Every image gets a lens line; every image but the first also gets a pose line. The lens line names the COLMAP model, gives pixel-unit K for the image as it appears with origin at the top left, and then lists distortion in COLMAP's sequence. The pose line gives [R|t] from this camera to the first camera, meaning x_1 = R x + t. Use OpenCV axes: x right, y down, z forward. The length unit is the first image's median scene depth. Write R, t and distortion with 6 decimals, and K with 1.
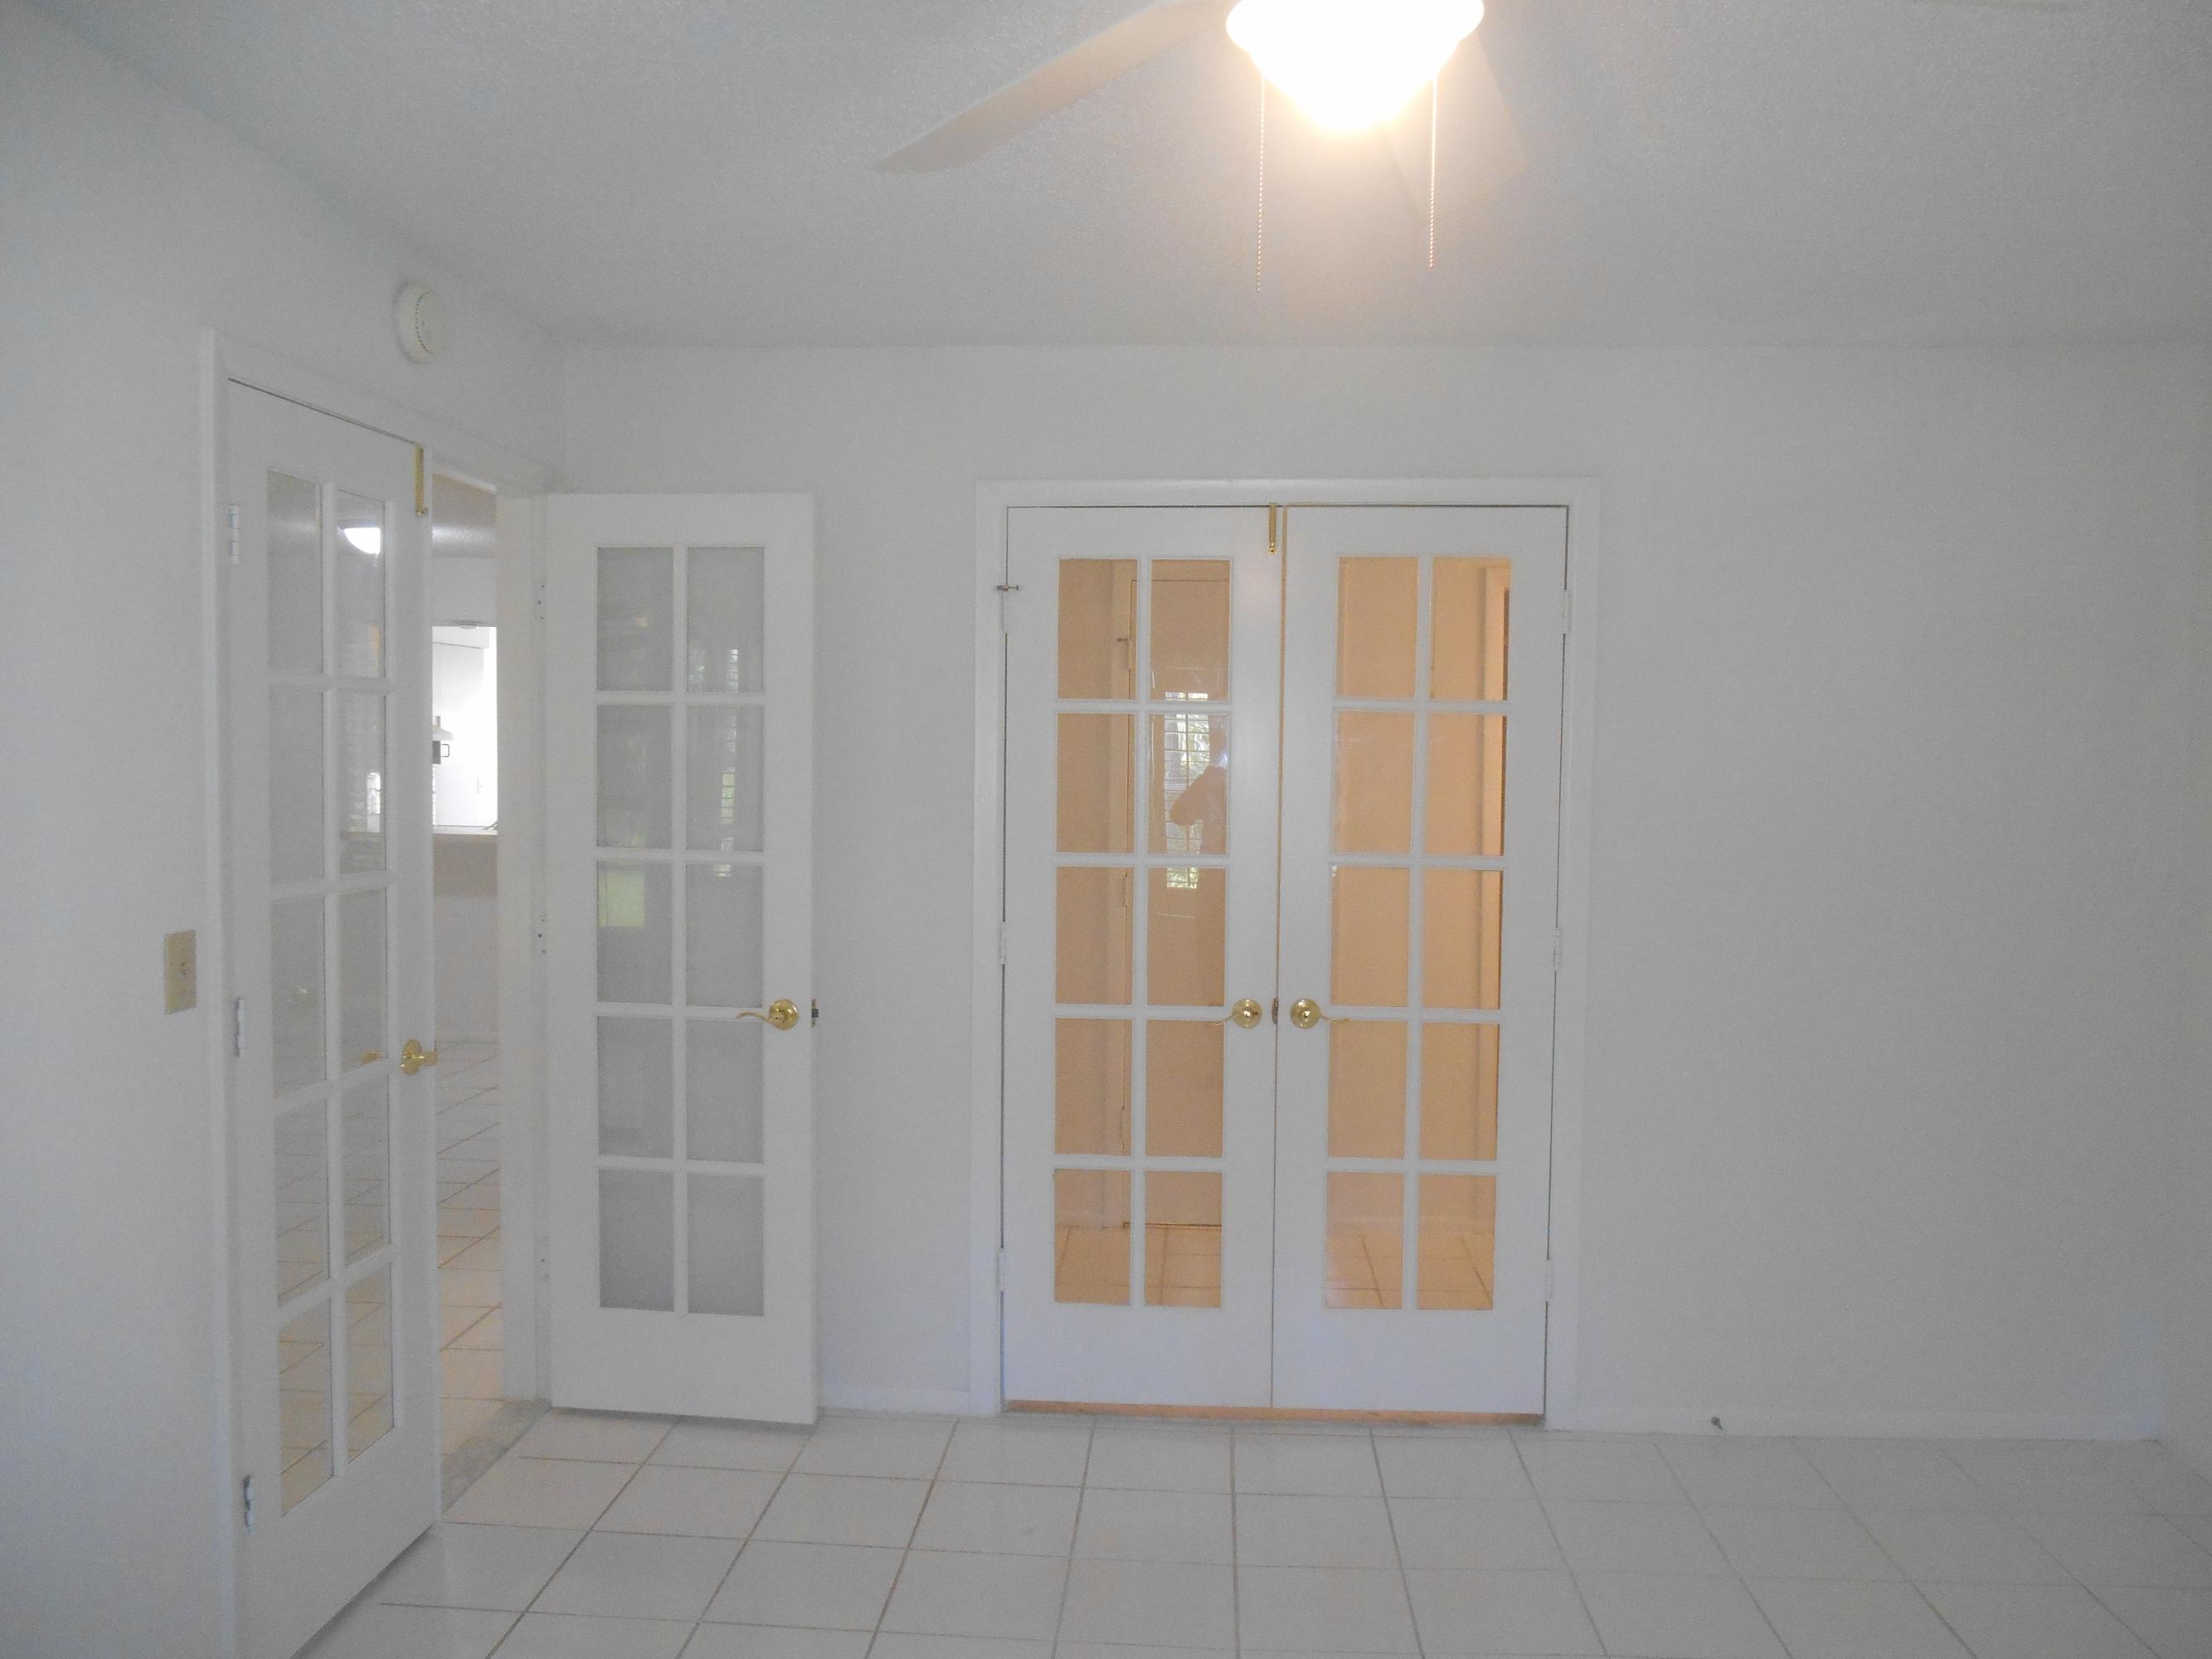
lens RADIAL K [[1738.1, 0, 1101.5], [0, 1738.1, 833.6], [0, 0, 1]] dist [-0.002502, 0.006237]
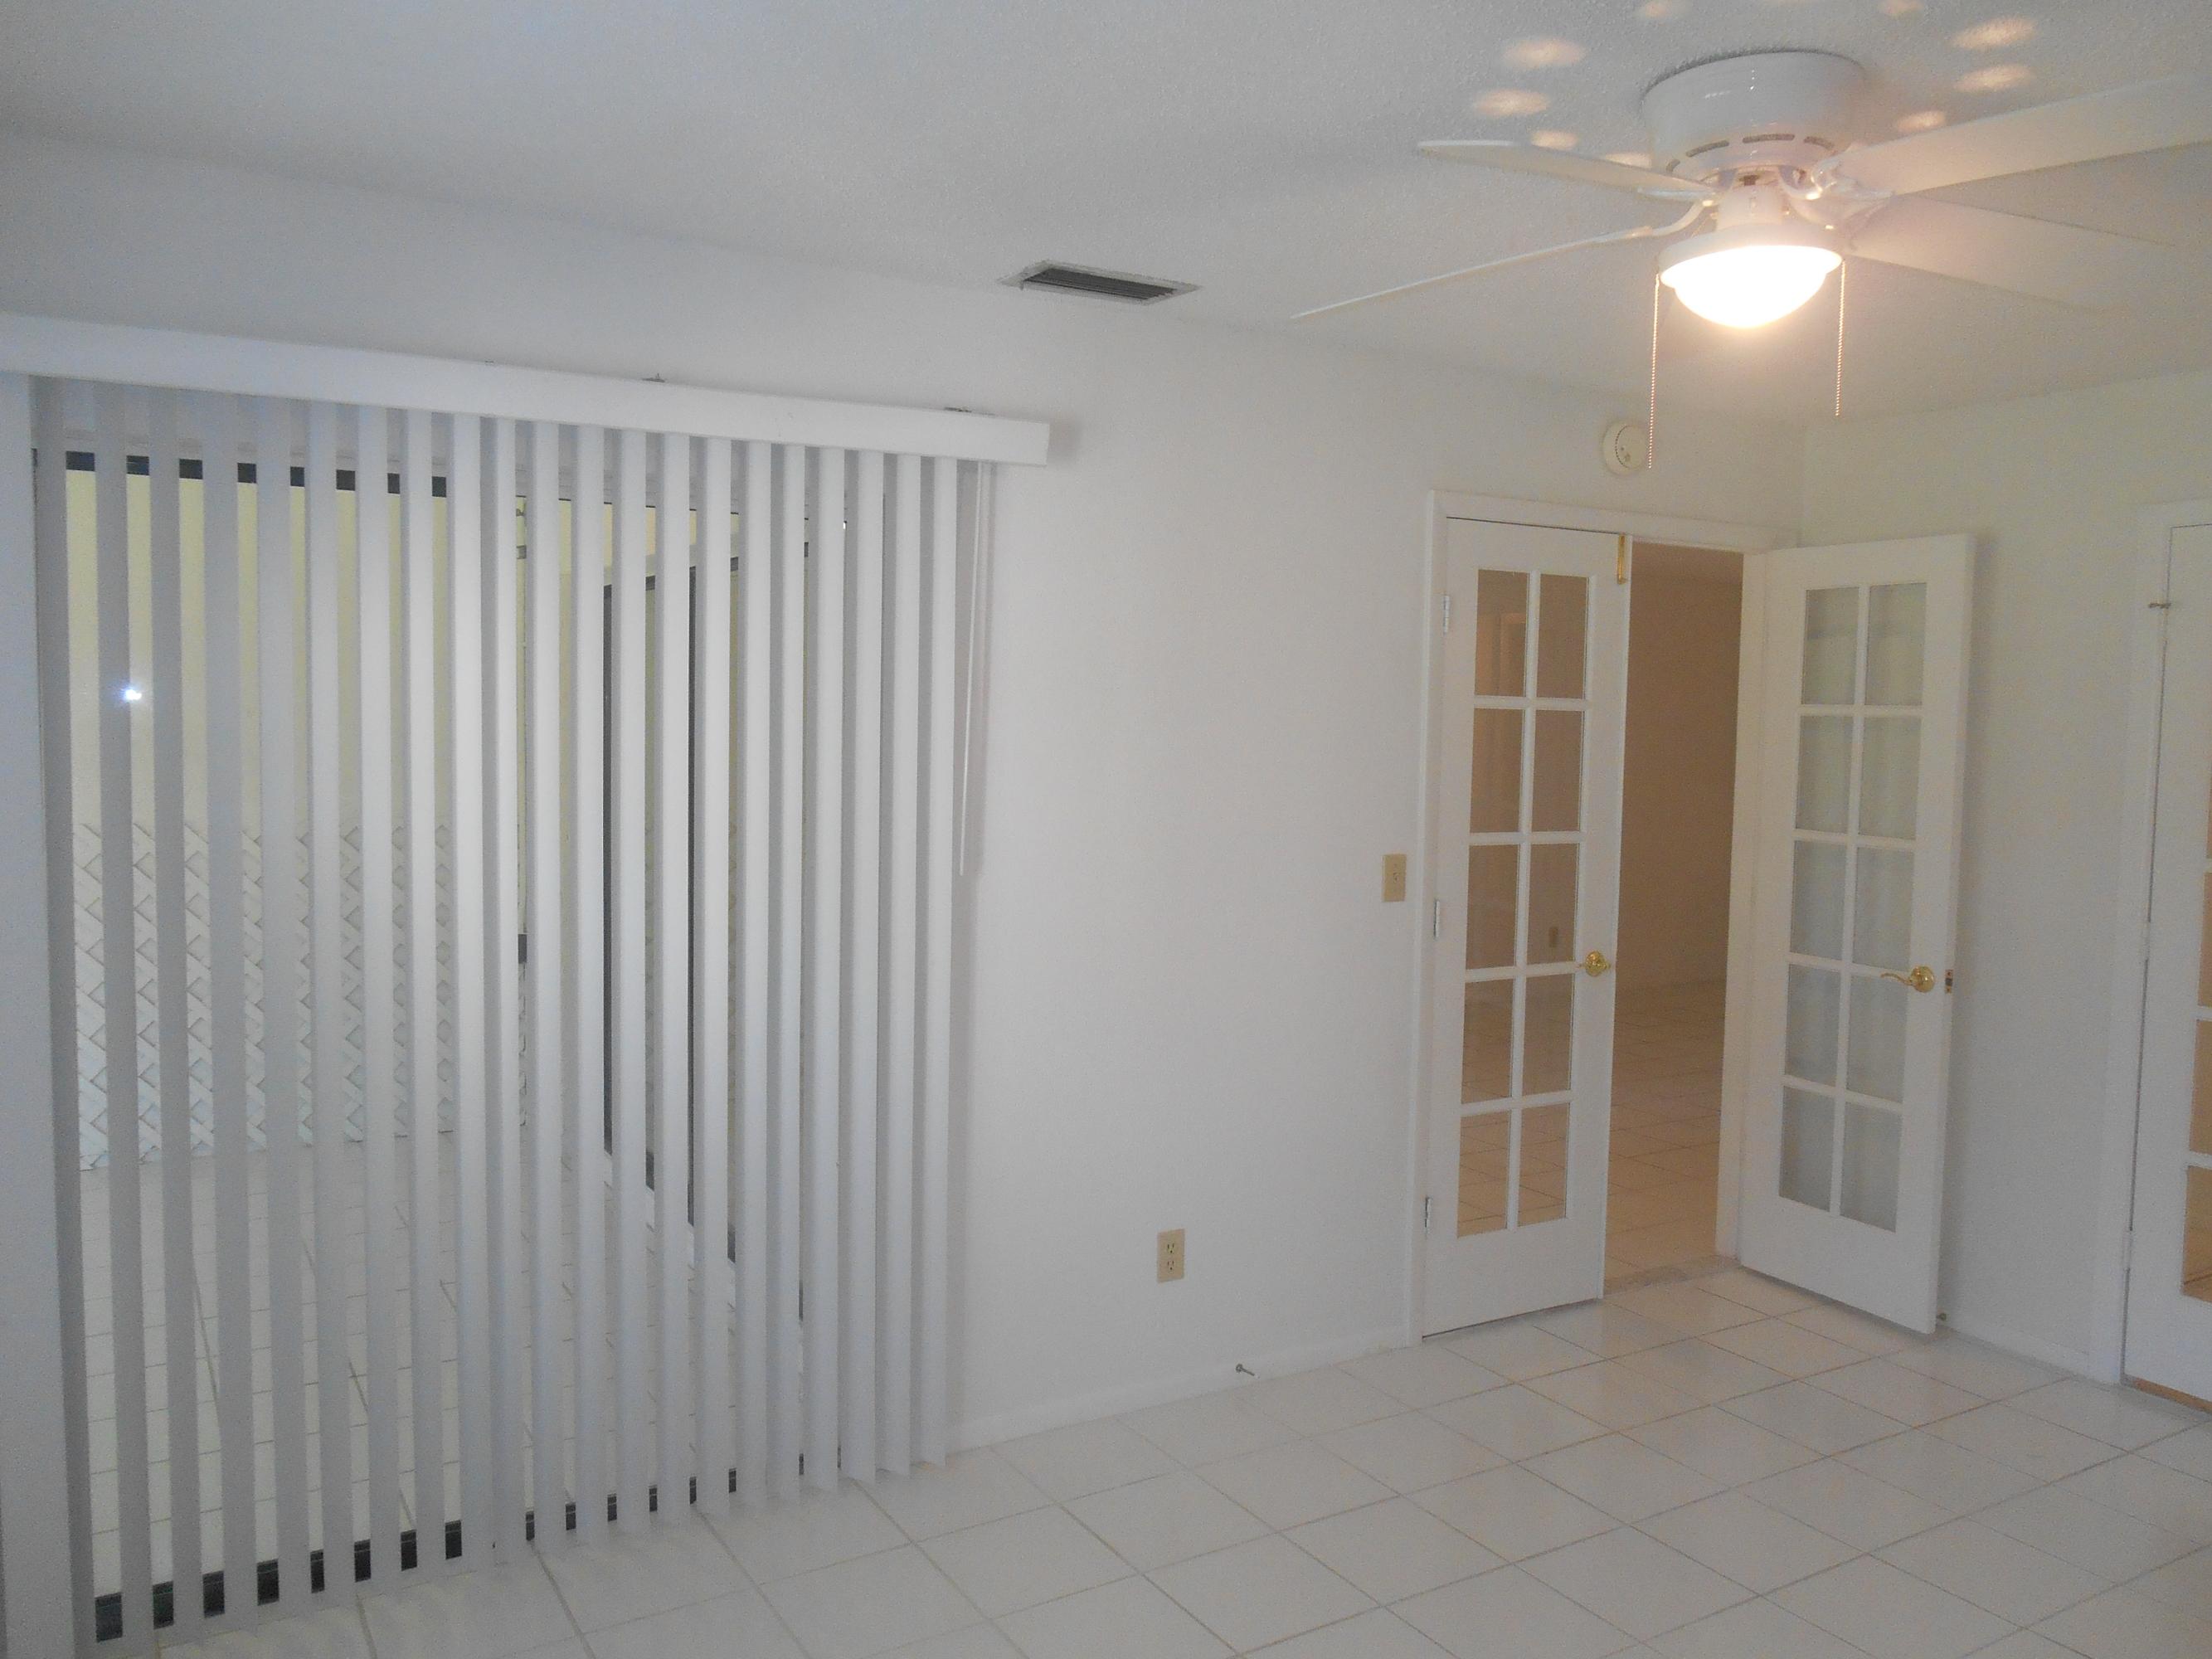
lens RADIAL K [[1738.1, 0, 1106.2], [0, 1738.1, 829.3], [0, 0, 1]] dist [-0.002502, 0.006237]
pose [[0.572429, 0.054127, -0.818166, 0.454895], [-0.055679, 0.998082, 0.027074, 0.001834], [0.818062, 0.030057, 0.574345, -0.127233]]
